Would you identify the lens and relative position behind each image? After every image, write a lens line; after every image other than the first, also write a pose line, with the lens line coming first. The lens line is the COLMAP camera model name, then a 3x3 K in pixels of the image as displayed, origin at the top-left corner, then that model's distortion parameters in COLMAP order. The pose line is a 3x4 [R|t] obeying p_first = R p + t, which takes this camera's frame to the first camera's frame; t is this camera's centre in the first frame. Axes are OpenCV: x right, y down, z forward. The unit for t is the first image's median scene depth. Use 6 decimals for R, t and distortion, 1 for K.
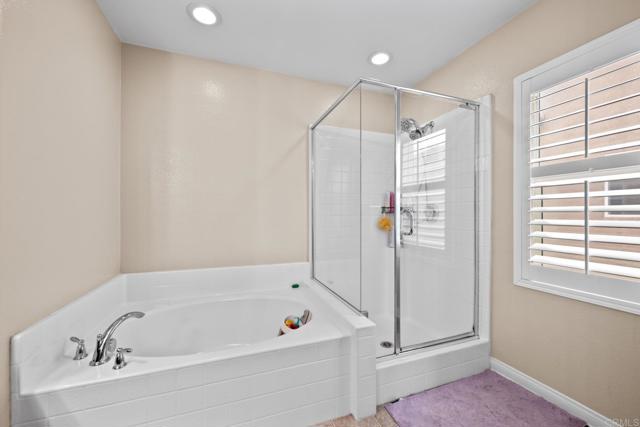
lens RADIAL K [[252.7, 0, 320.9], [0, 252.7, 214.7], [0, 0, 1]] dist [0.000497, -0.000822]
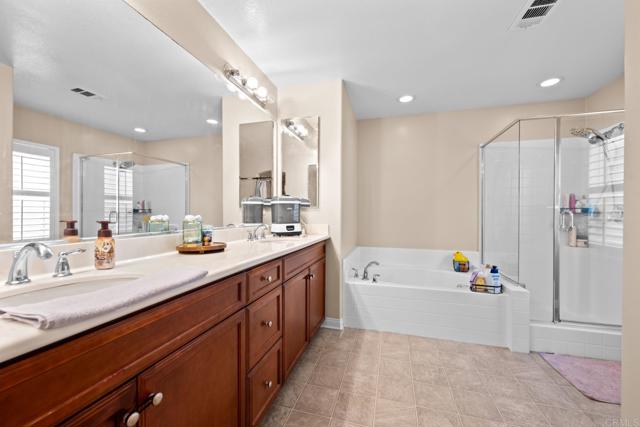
lens RADIAL K [[252.7, 0, 322.4], [0, 252.7, 215.5], [0, 0, 1]] dist [0.000497, -0.000822]
pose [[0.808400, 0.005999, -0.588602, 0.071194], [-0.004901, 0.999982, 0.003461, 0.003447], [0.588613, 0.000087, 0.808415, -0.545778]]
